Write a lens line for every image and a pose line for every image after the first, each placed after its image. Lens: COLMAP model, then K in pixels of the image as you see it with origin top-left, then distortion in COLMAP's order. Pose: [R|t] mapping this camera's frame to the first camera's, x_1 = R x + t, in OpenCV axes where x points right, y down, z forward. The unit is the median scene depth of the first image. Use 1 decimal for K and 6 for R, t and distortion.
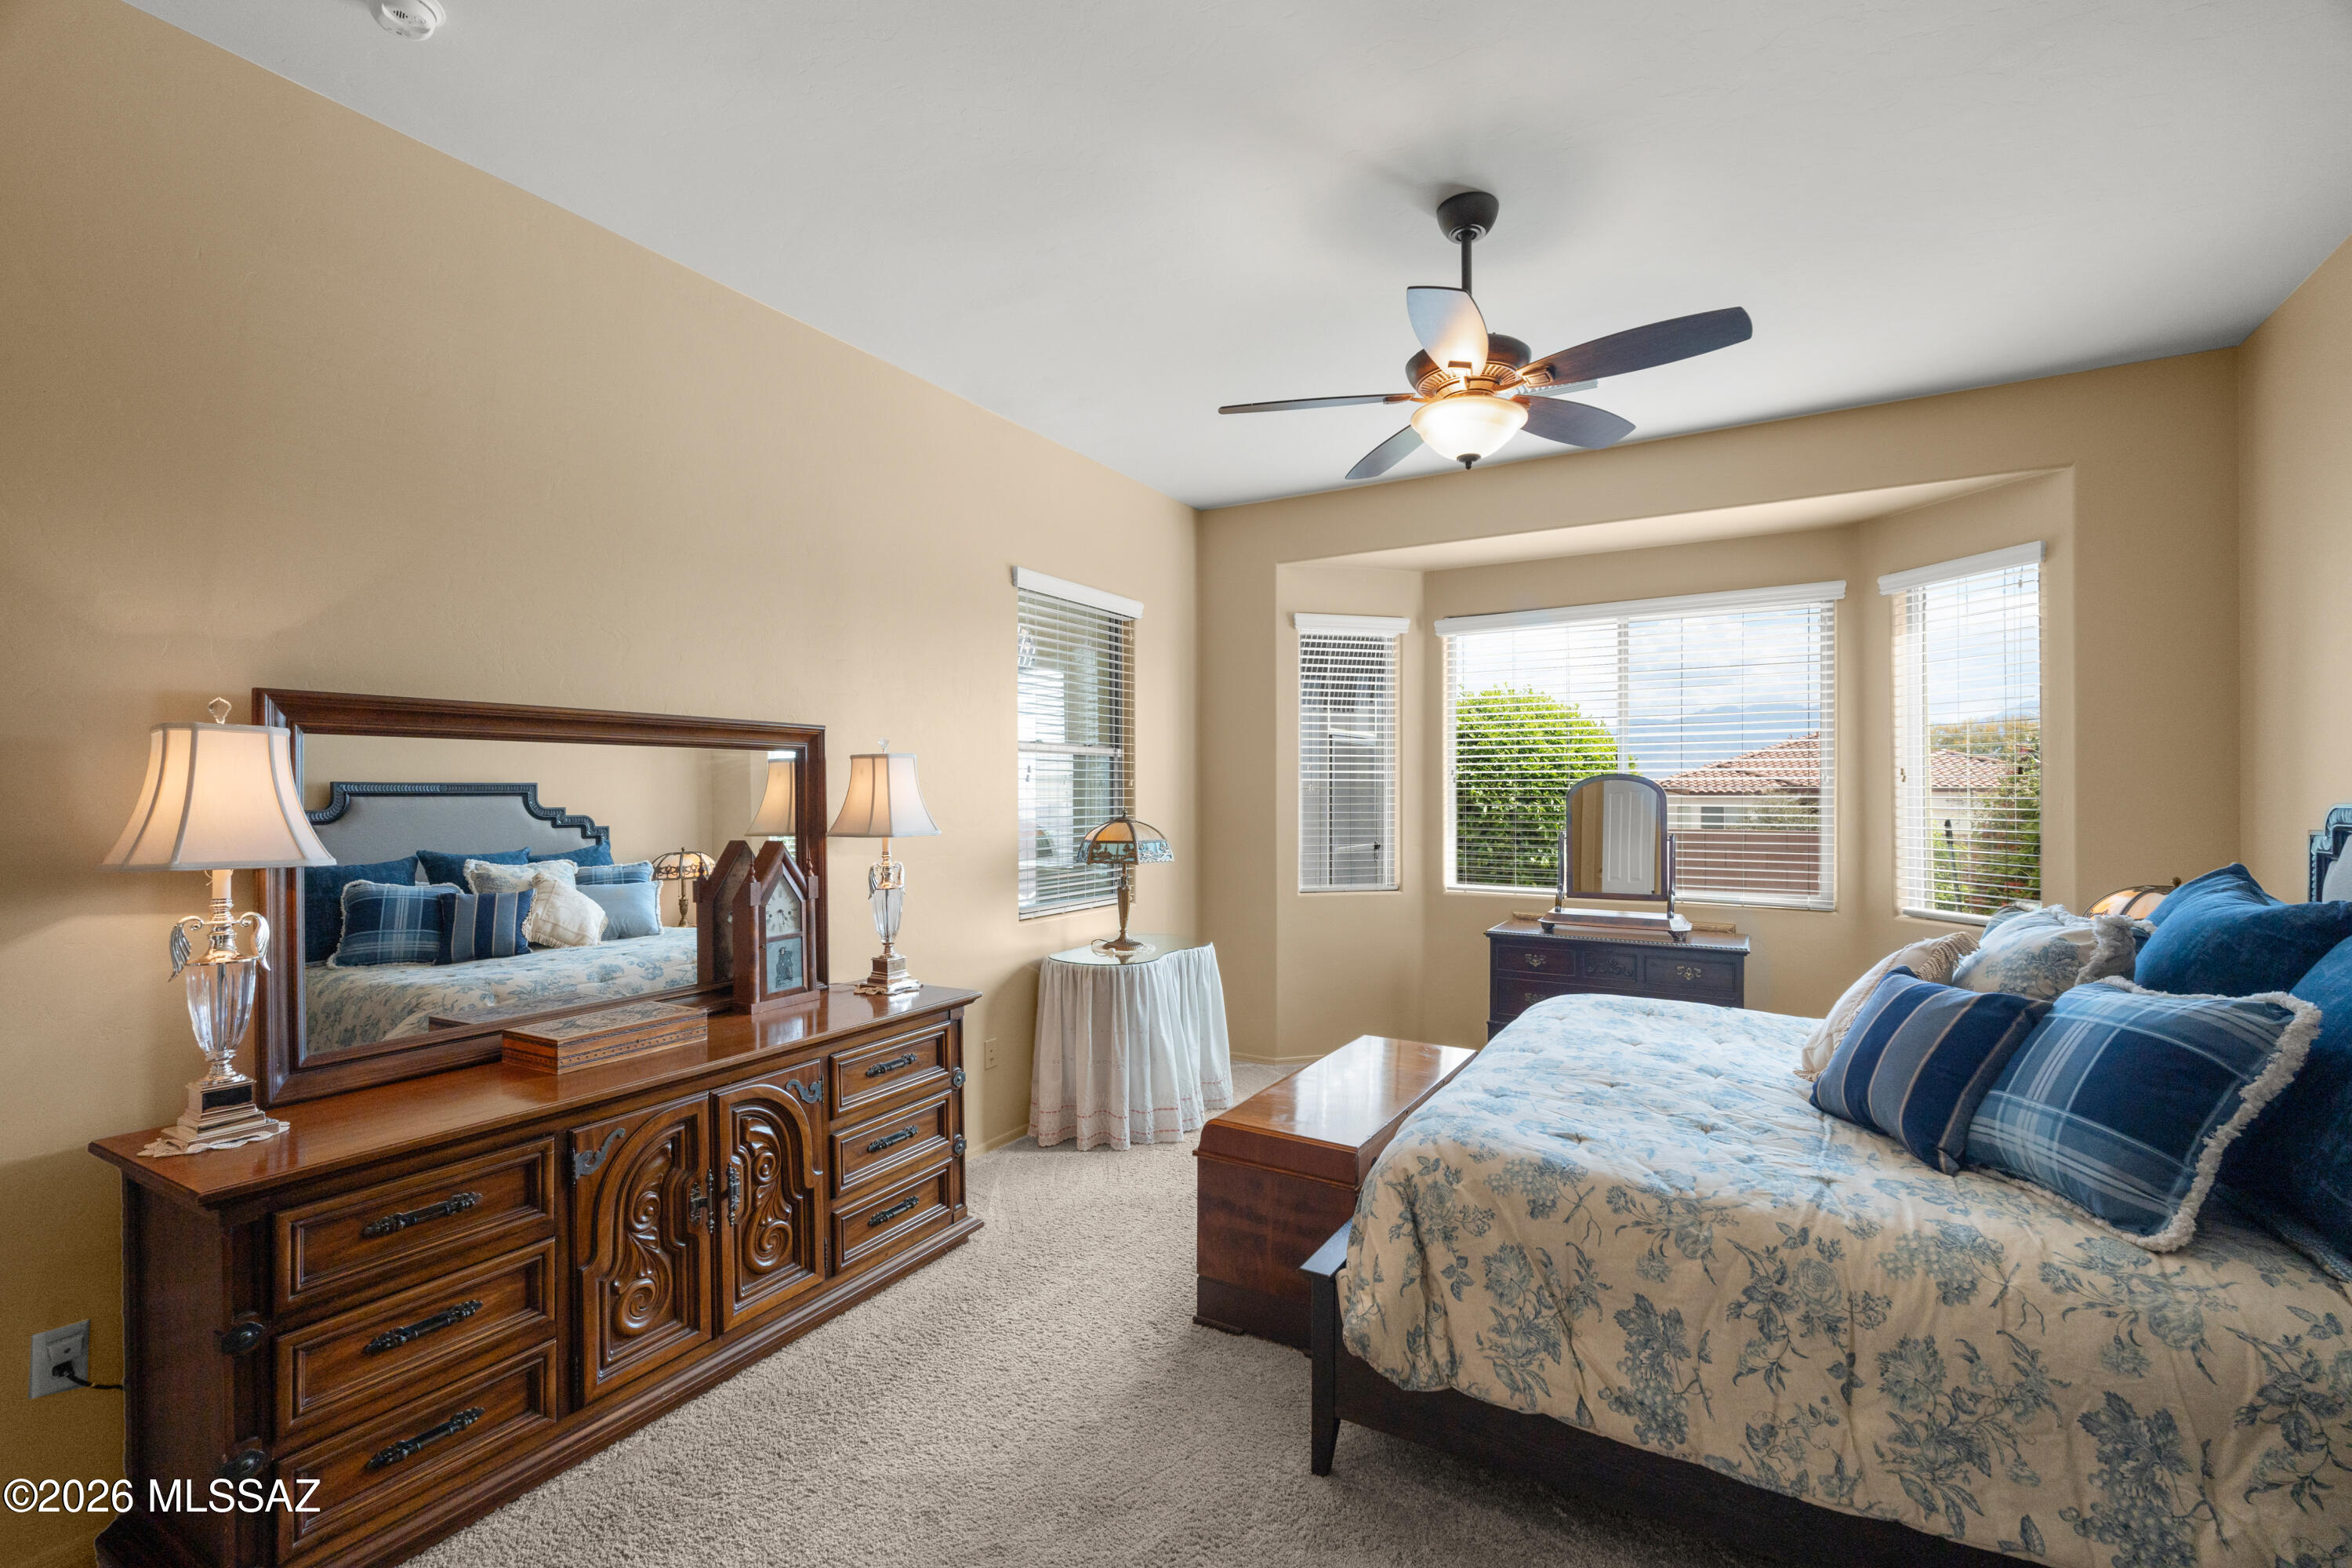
lens RADIAL K [[1026.9, 0, 1173.3], [0, 1026.9, 777.9], [0, 0, 1]] dist [-0.002255, 0.000006]
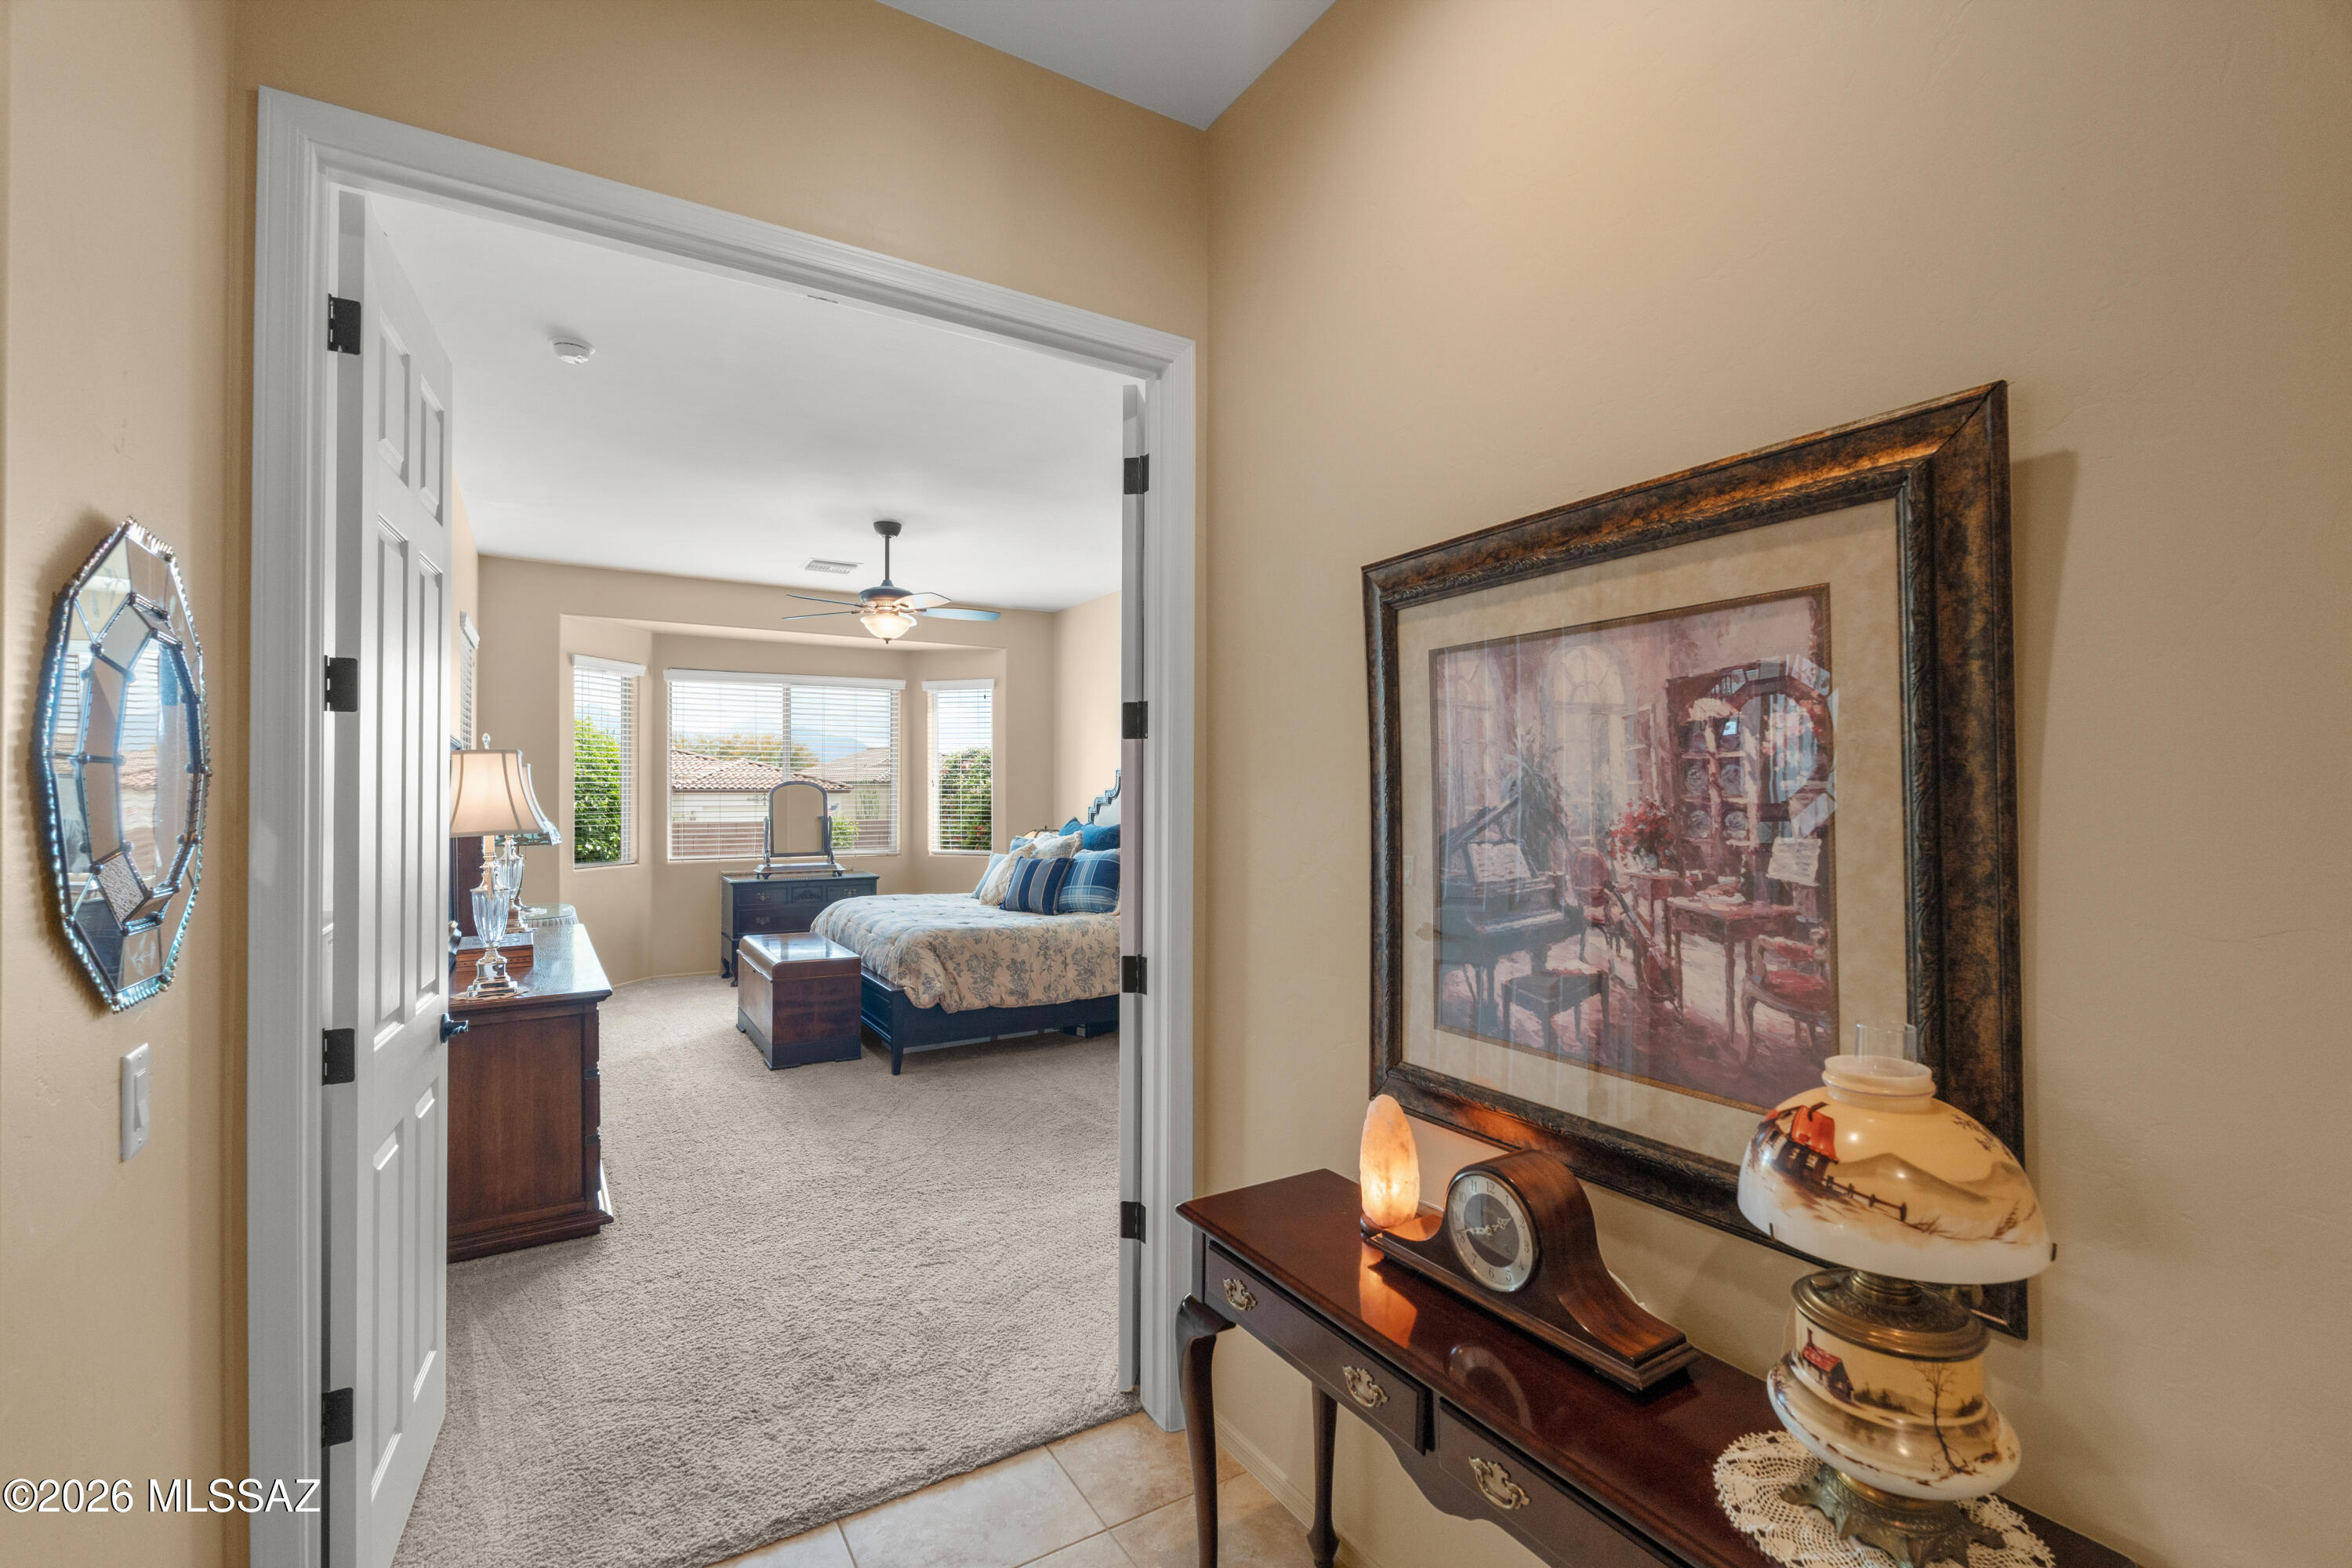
lens RADIAL K [[1026.9, 0, 1177.3], [0, 1026.9, 784.2], [0, 0, 1]] dist [-0.002255, 0.000006]
pose [[0.458959, 0.007412, 0.888426, -1.900808], [-0.011075, 0.999935, -0.002621, -0.001196], [-0.888388, -0.008637, 0.459012, -0.761353]]
